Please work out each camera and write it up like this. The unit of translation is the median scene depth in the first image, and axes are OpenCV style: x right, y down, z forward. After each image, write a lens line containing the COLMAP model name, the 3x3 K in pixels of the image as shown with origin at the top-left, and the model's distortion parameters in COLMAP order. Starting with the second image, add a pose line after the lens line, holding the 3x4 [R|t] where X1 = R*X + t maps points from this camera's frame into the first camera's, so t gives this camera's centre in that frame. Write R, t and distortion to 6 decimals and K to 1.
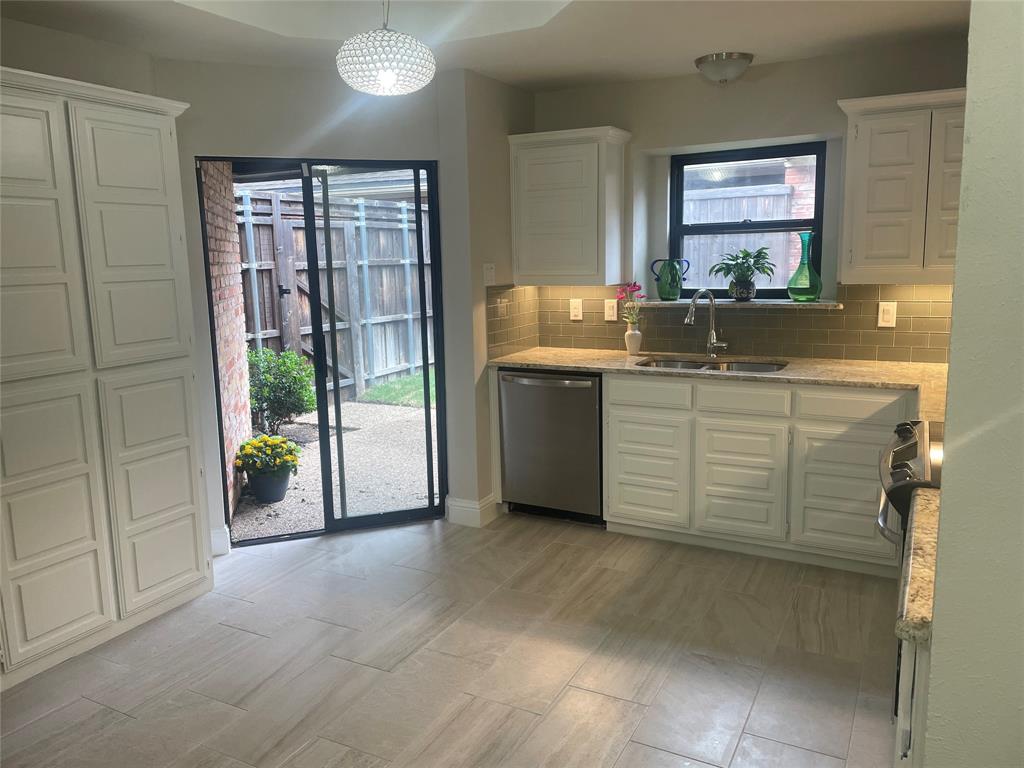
lens RADIAL K [[767.0, 0, 513.4], [0, 767.0, 377.4], [0, 0, 1]] dist [0.042928, -0.002268]
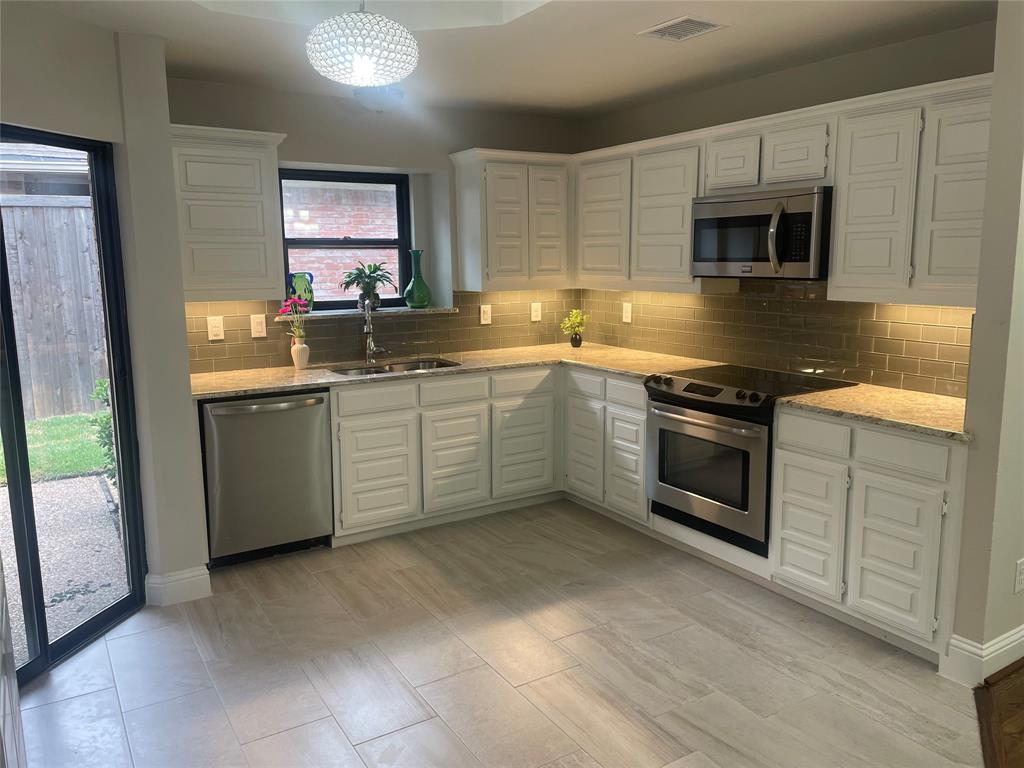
lens RADIAL K [[767.0, 0, 513.4], [0, 767.0, 377.4], [0, 0, 1]] dist [0.042928, -0.002268]
pose [[0.490662, -0.115777, 0.863624, -0.627964], [0.138139, 0.988934, 0.054093, -0.038951], [-0.860330, 0.092759, 0.501226, 0.310800]]
